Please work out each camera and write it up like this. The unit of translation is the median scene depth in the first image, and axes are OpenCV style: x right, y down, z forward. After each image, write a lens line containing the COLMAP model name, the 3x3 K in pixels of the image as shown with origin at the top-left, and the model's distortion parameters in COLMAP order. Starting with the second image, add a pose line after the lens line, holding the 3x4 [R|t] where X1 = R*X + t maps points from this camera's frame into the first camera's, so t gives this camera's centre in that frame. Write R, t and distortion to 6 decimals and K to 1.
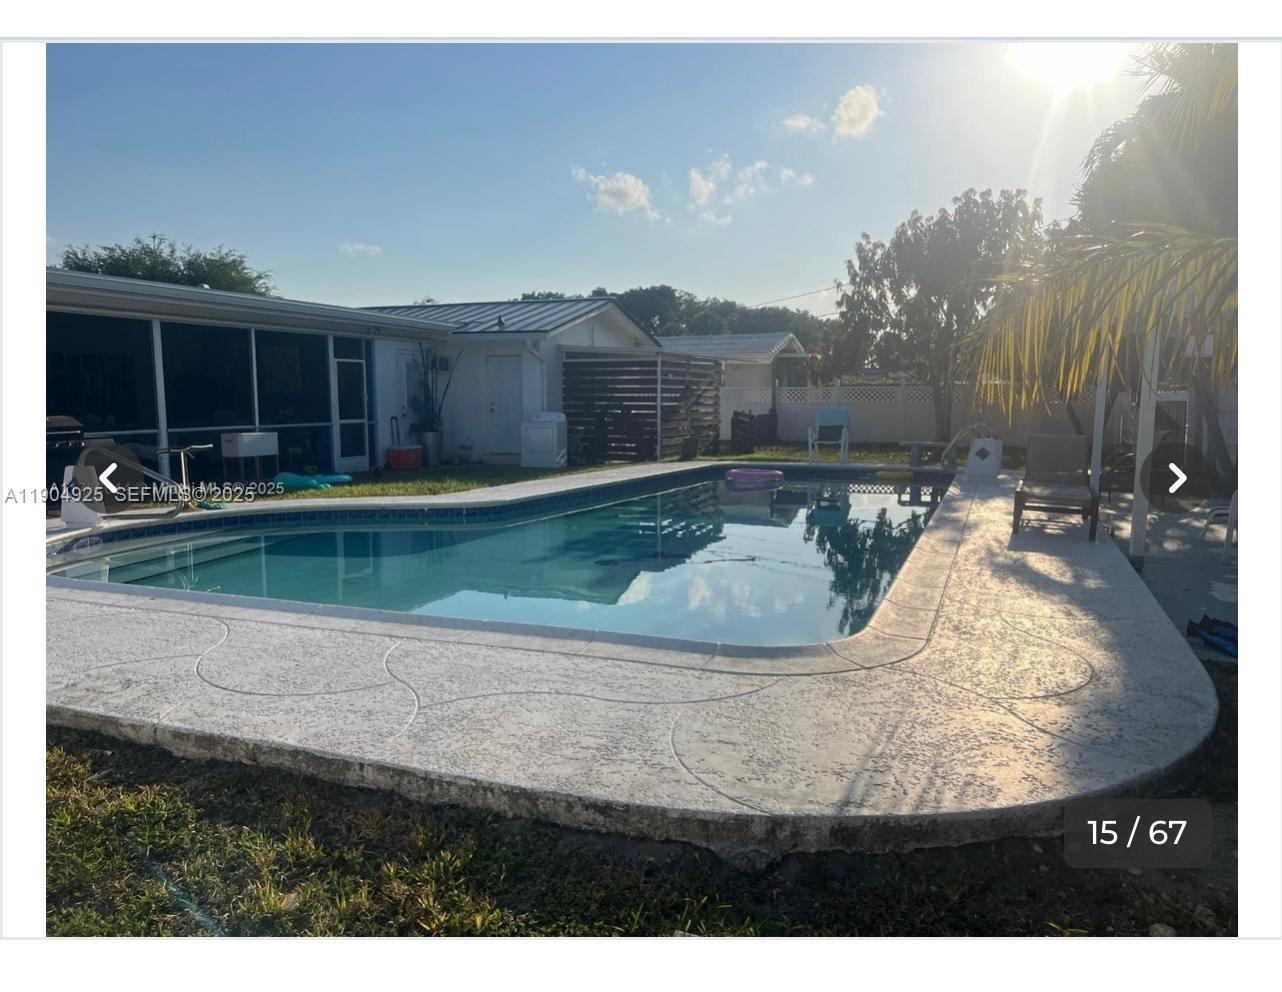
lens RADIAL K [[883.0, 0, 645.9], [0, 883.0, 492.7], [0, 0, 1]] dist [0.069986, -0.080780]
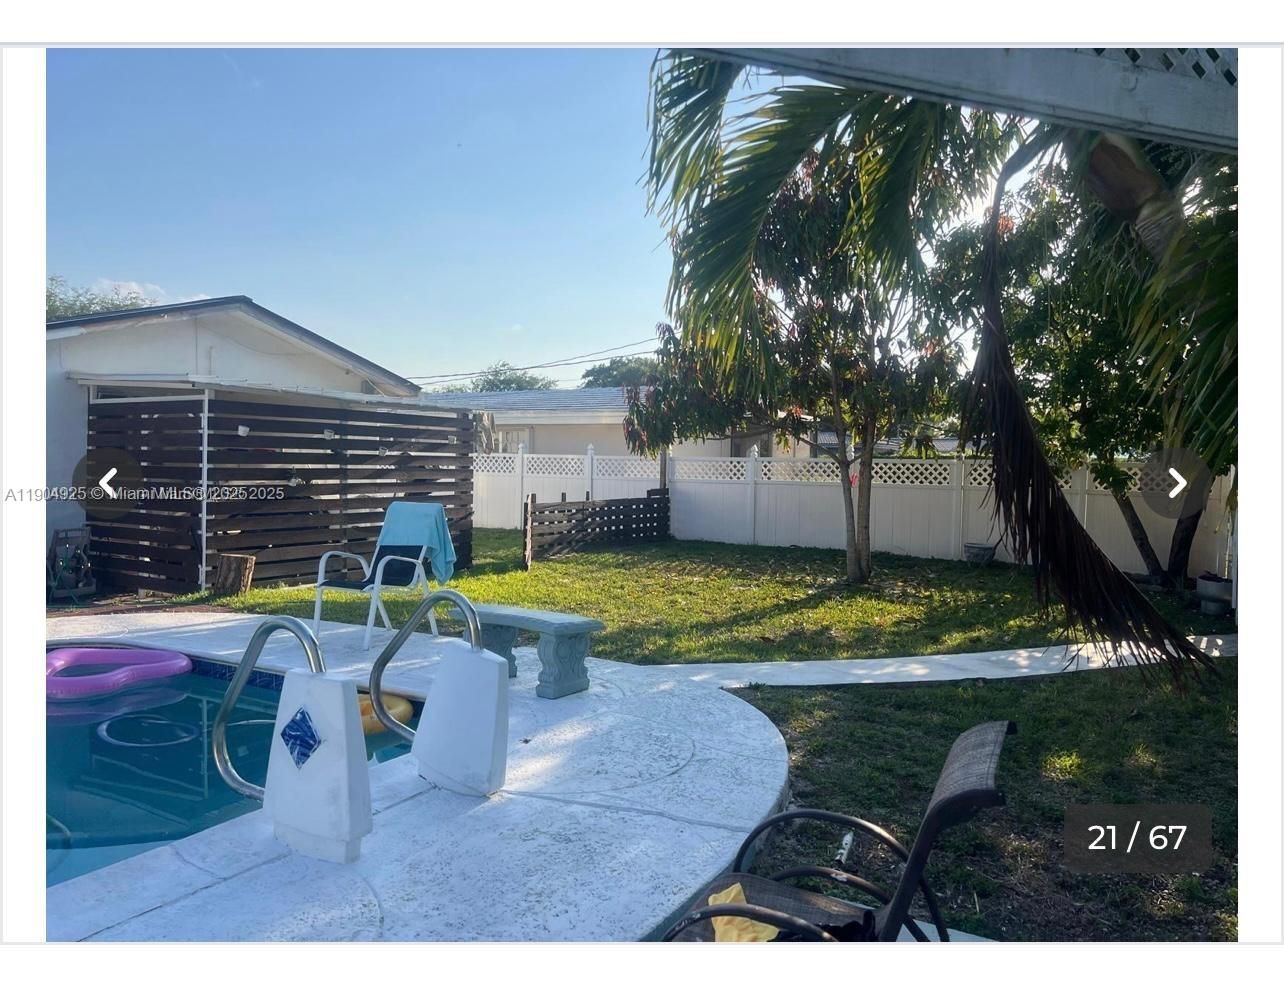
lens RADIAL K [[884.4, 0, 647.0], [0, 884.4, 492.2], [0, 0, 1]] dist [0.069986, -0.080780]
pose [[0.989501, 0.018026, -0.143395, 1.199448], [-0.029127, 0.996705, -0.075700, -0.223779], [0.141558, 0.079082, 0.986766, 1.832104]]
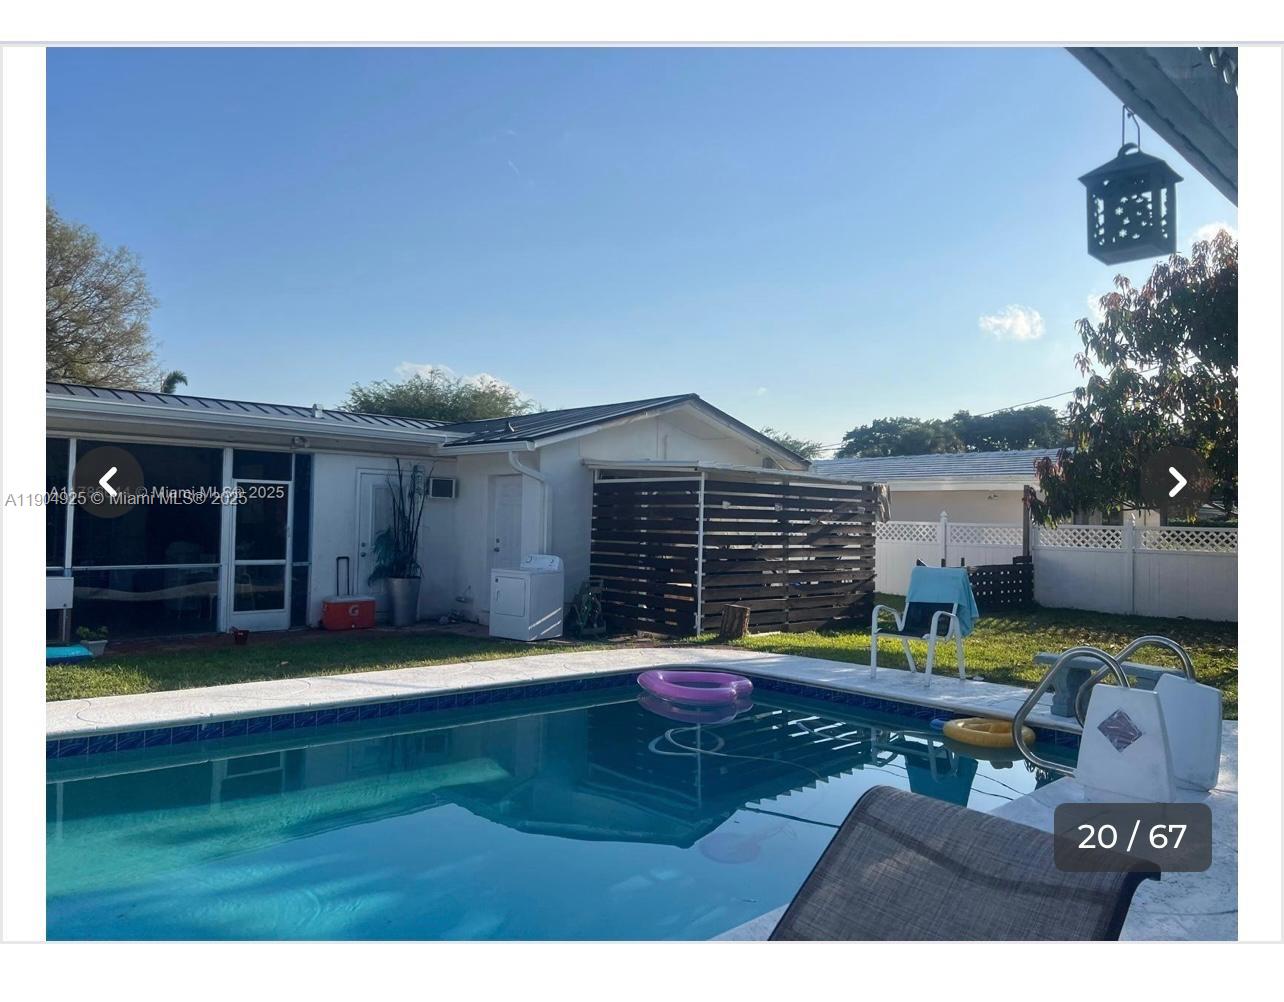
lens RADIAL K [[886.0, 0, 642.0], [0, 886.0, 501.0], [0, 0, 1]] dist [0.074622, -0.000132]
pose [[0.910932, 0.006722, -0.412501, 0.841109], [-0.062855, 0.990456, -0.122664, -0.184248], [0.407739, 0.137666, 0.902661, 1.391848]]
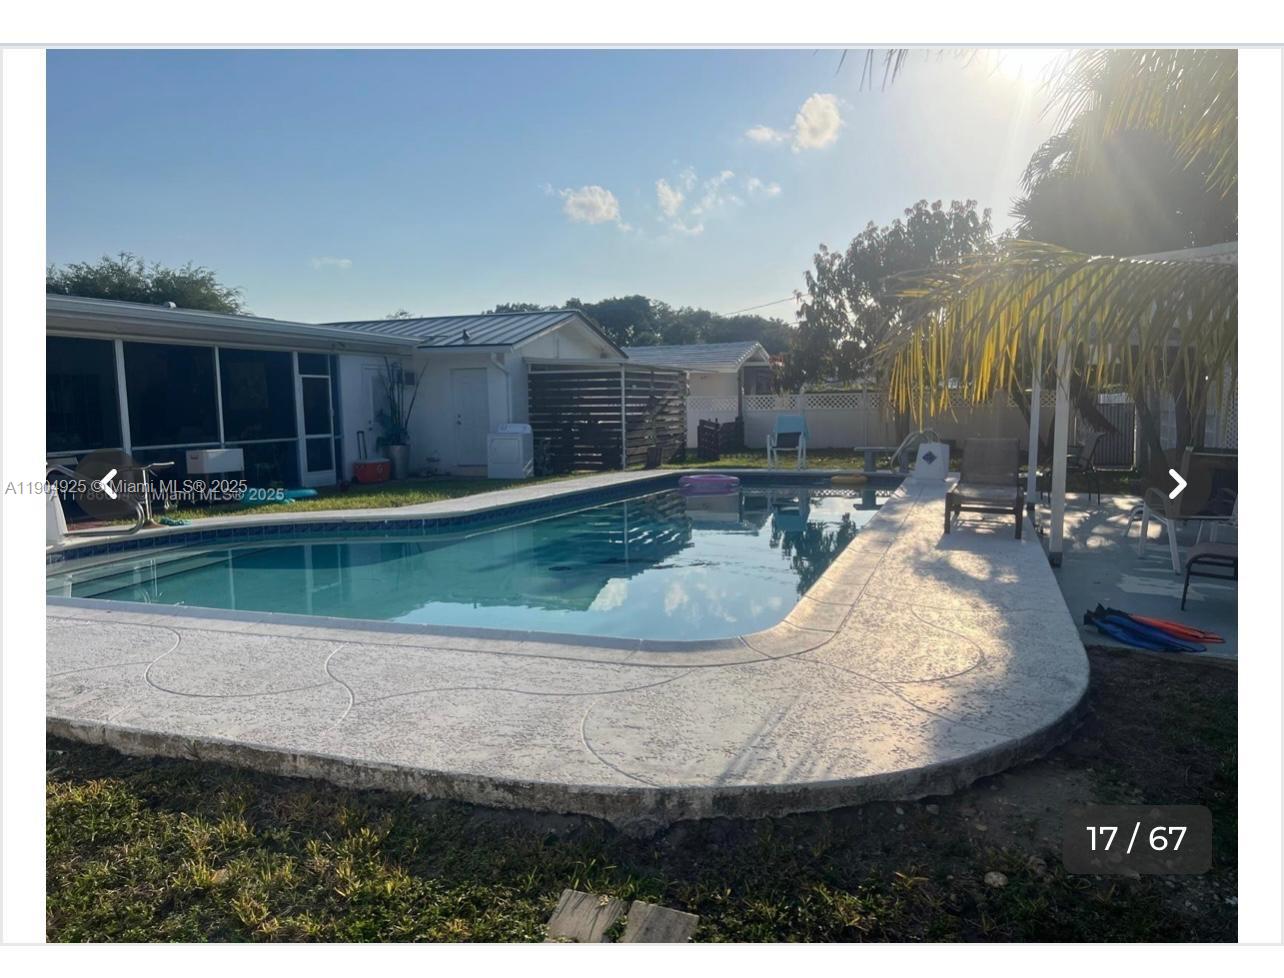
lens RADIAL K [[879.7, 0, 646.3], [0, 879.7, 496.2], [0, 0, 1]] dist [0.069750, -0.080815]
pose [[0.999542, -0.018628, 0.023836, 0.054010], [0.018767, 0.999808, -0.005621, 0.001767], [-0.023727, 0.006066, 0.999700, -0.057022]]
